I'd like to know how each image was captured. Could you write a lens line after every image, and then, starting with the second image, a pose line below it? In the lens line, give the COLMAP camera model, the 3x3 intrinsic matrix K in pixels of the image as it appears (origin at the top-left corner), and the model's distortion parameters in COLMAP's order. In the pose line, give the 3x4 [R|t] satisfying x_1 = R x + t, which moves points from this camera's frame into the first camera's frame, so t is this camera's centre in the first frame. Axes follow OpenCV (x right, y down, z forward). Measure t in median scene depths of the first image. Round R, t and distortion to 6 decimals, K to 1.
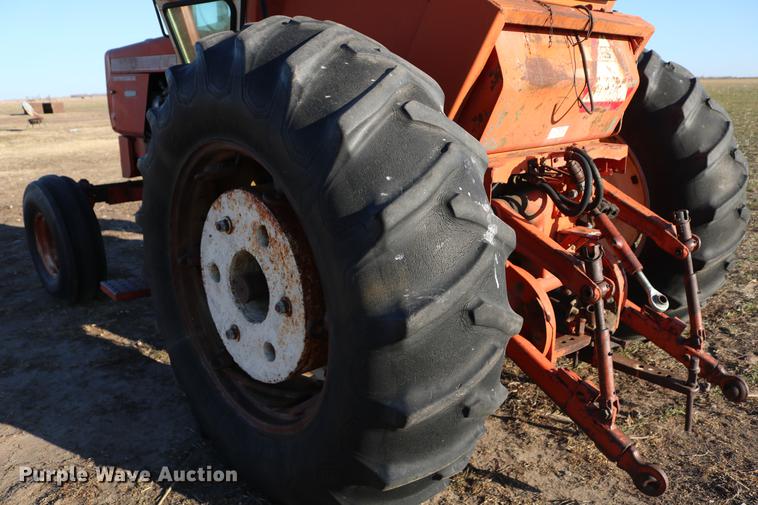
lens RADIAL K [[626.3, 0, 380.5], [0, 626.3, 256.8], [0, 0, 1]] dist [-0.160092, 0.133709]
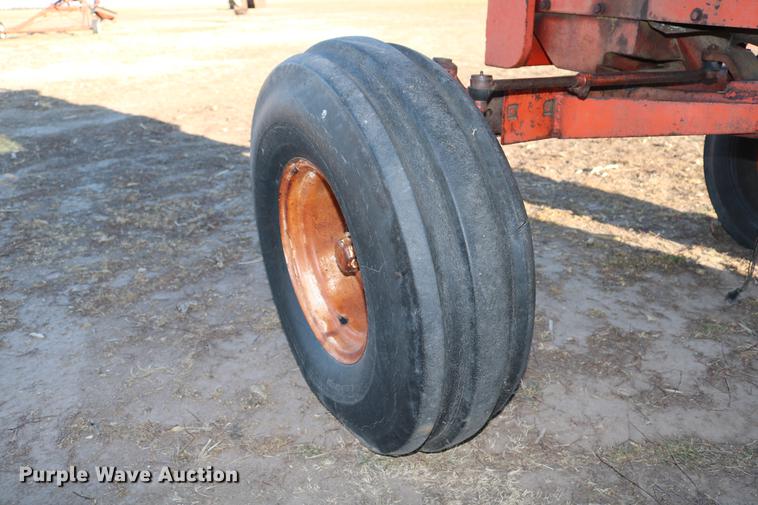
lens RADIAL K [[626.3, 0, 378.6], [0, 626.3, 250.5], [0, 0, 1]] dist [-0.160092, 0.133709]
pose [[0.955745, 0.118364, -0.269337, -0.885382], [-0.081438, 0.986163, 0.144398, -0.153626], [0.282702, -0.116074, 0.952159, 1.412320]]
